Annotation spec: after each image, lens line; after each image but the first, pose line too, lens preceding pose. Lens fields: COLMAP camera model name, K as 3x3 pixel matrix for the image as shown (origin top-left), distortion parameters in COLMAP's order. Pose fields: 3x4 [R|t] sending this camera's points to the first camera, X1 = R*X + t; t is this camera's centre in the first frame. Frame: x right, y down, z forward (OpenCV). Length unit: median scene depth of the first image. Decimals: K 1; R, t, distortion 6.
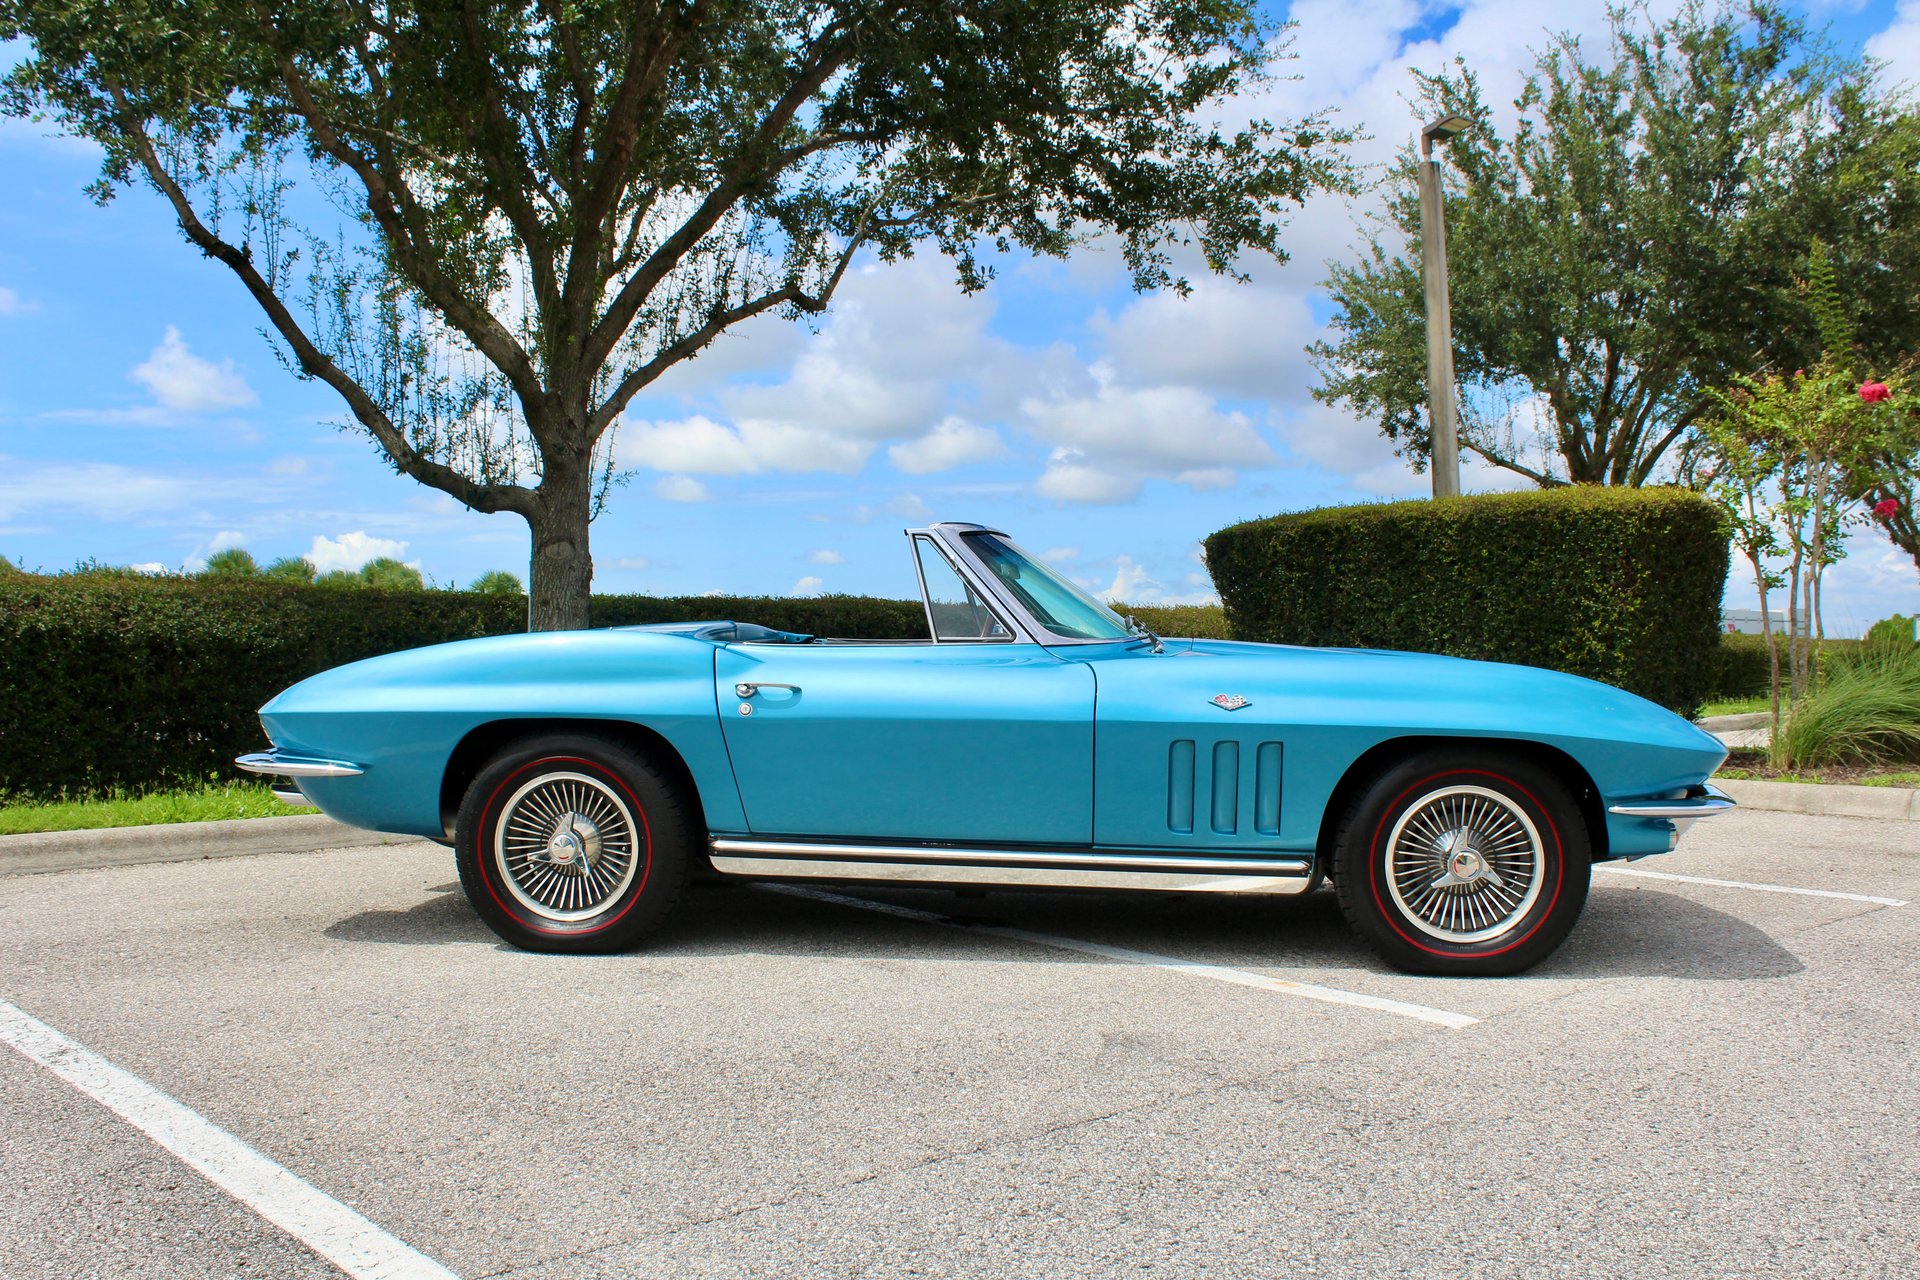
lens RADIAL K [[1884.6, 0, 960.0], [0, 1884.6, 640.0], [0, 0, 1]] dist [-0.156595, 0.175107]
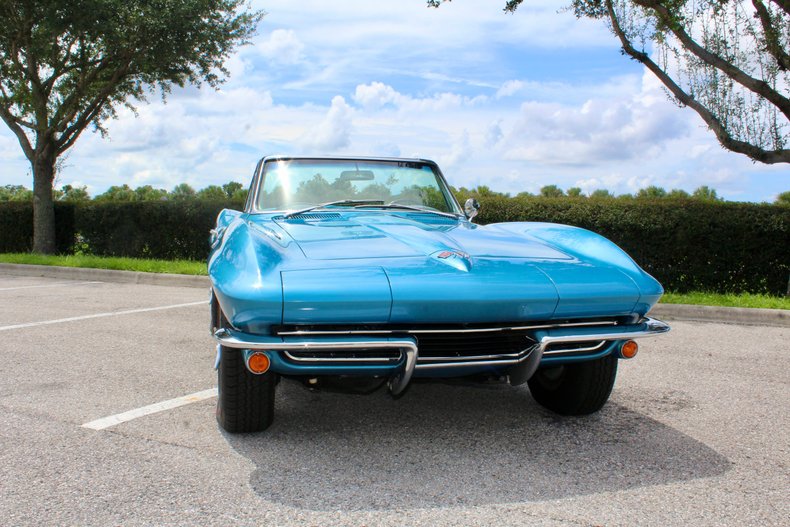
lens RADIAL K [[767.9, 0, 394.3], [0, 767.9, 273.4], [0, 0, 1]] dist [-0.155241, 0.177864]
pose [[0.360791, 0.071095, -0.929933, 0.405031], [-0.021110, 0.997457, 0.068067, 0.003550], [0.932408, -0.004927, 0.361374, 0.406211]]
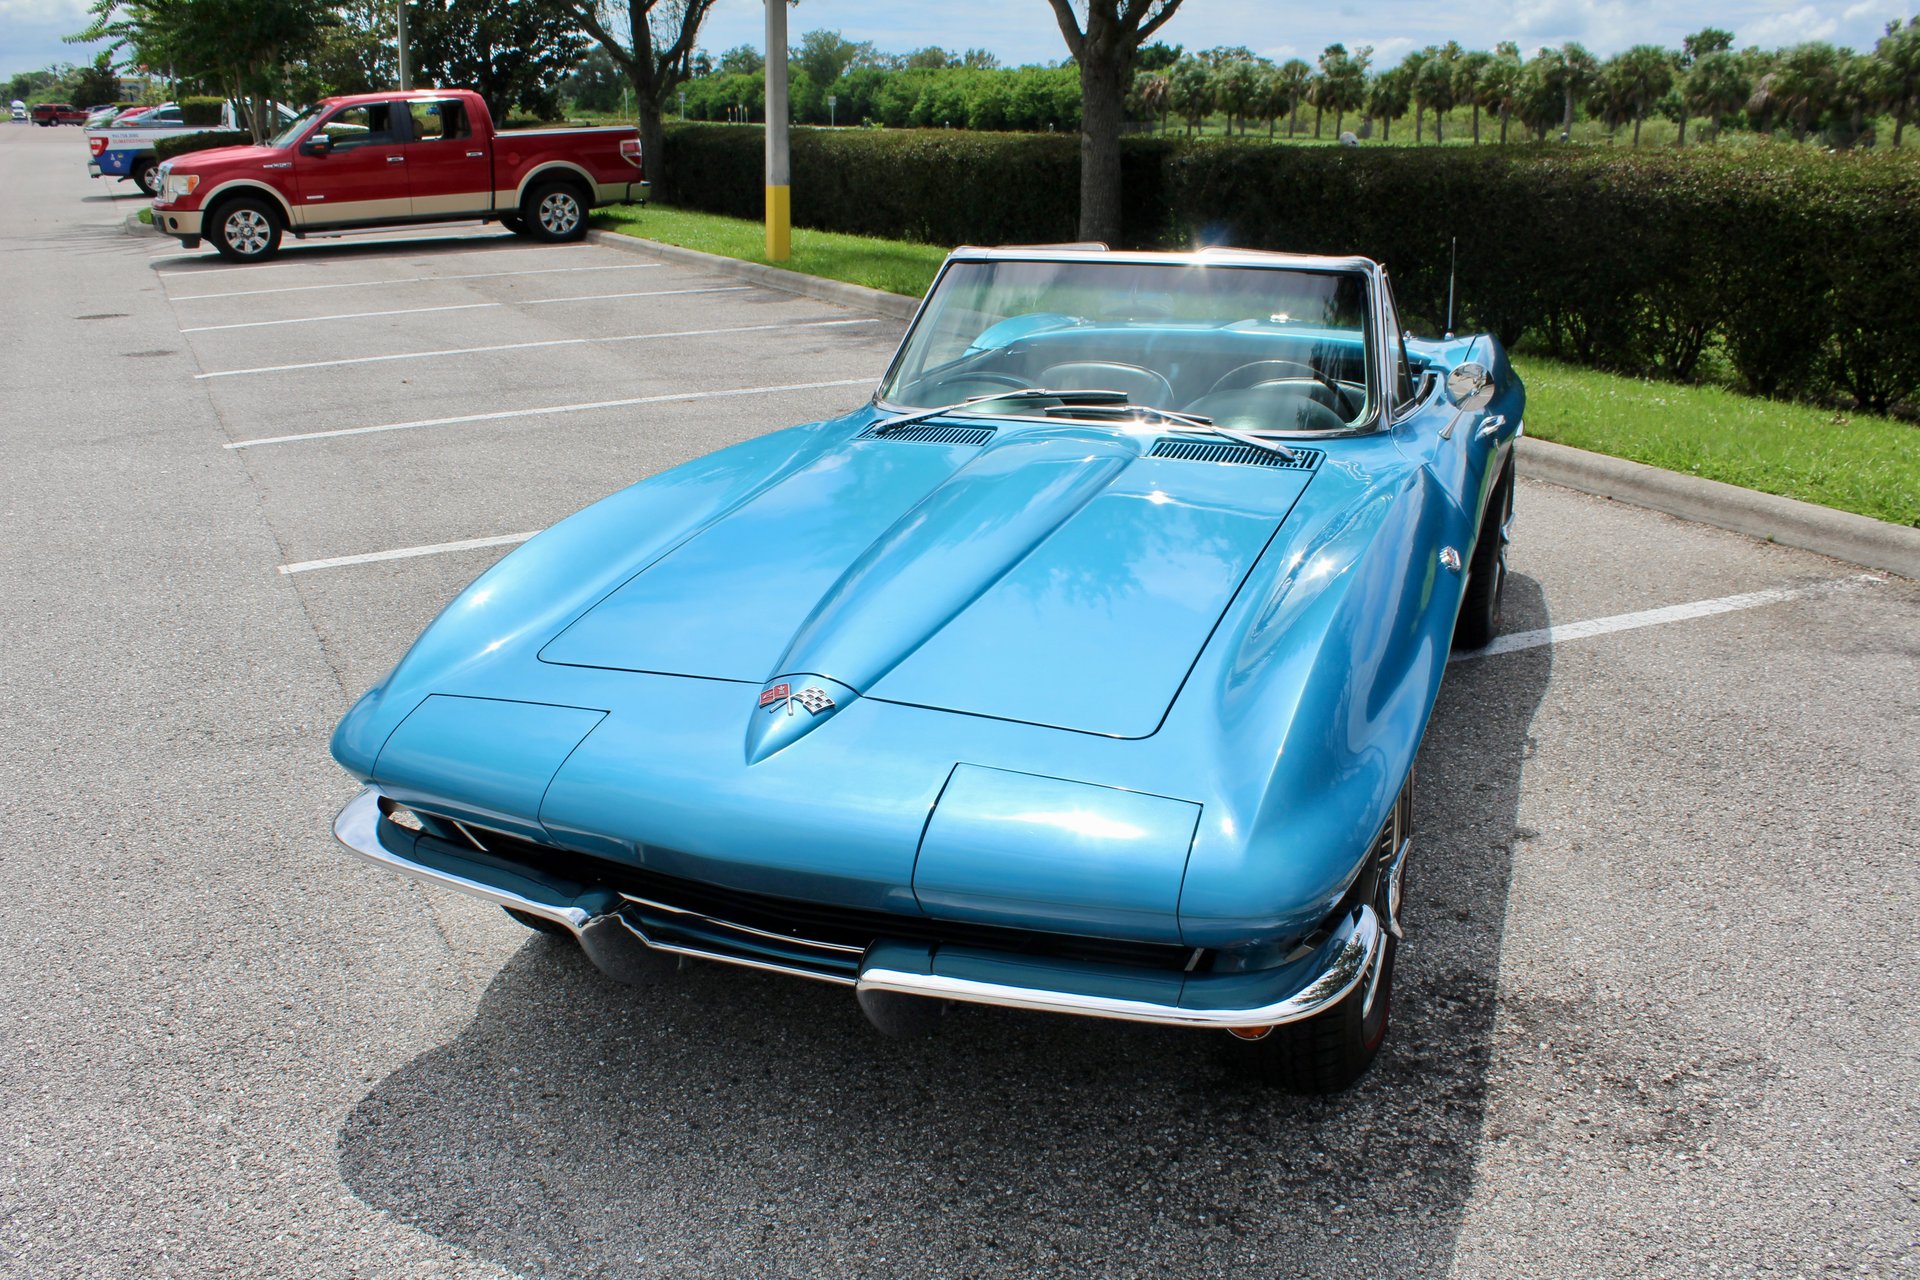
lens RADIAL K [[1650.2, 0, 960.9], [0, 1650.2, 648.7], [0, 0, 1]] dist [-0.165504, 0.154191]
pose [[-0.258981, 0.308102, -0.915424, 0.372065], [0.001791, 0.947911, 0.318530, -0.062814], [0.965881, 0.080854, -0.246042, 0.591349]]
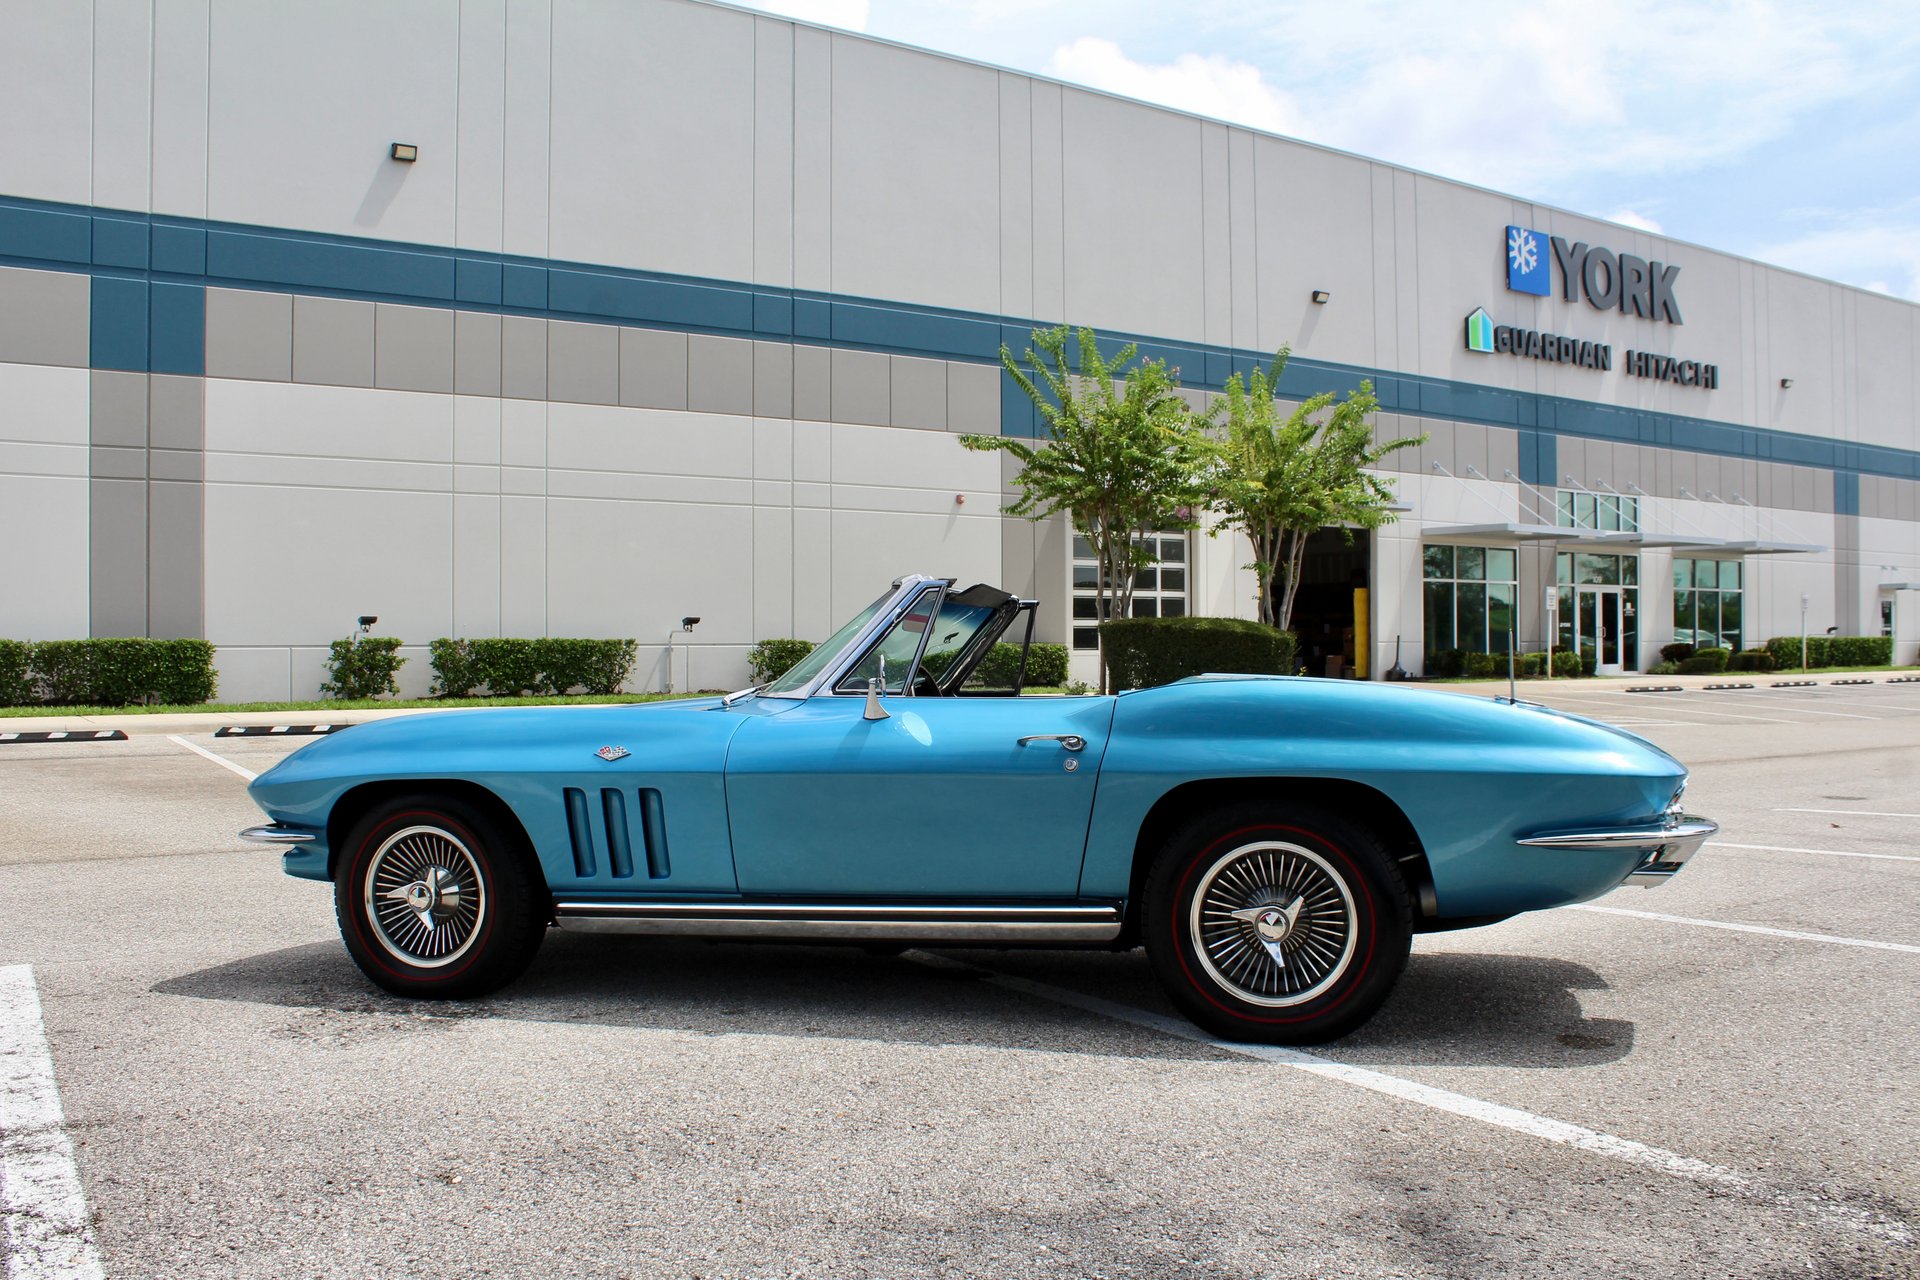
lens RADIAL K [[1657.0, 0, 959.3], [0, 1657.0, 653.0], [0, 0, 1]] dist [-0.169050, 0.163370]
pose [[-0.987905, 0.007665, 0.154874, -0.070588], [0.005911, 0.999913, -0.011785, -0.006384], [-0.154951, -0.010727, -0.987864, 1.003417]]
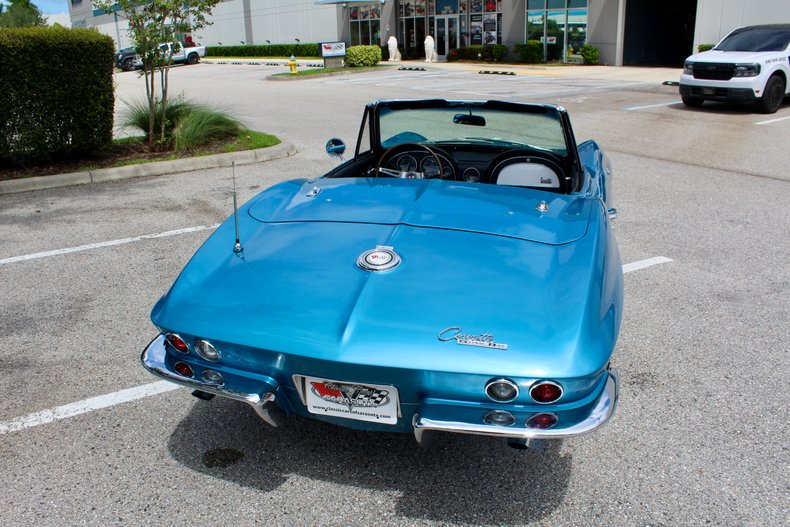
lens RADIAL K [[679.8, 0, 394.4], [0, 679.8, 267.5], [0, 0, 1]] dist [-0.165259, 0.153517]
pose [[0.149595, -0.329031, 0.932395, -0.348463], [0.013817, 0.943610, 0.330772, -0.065262], [-0.988651, -0.036599, 0.145705, 0.519364]]
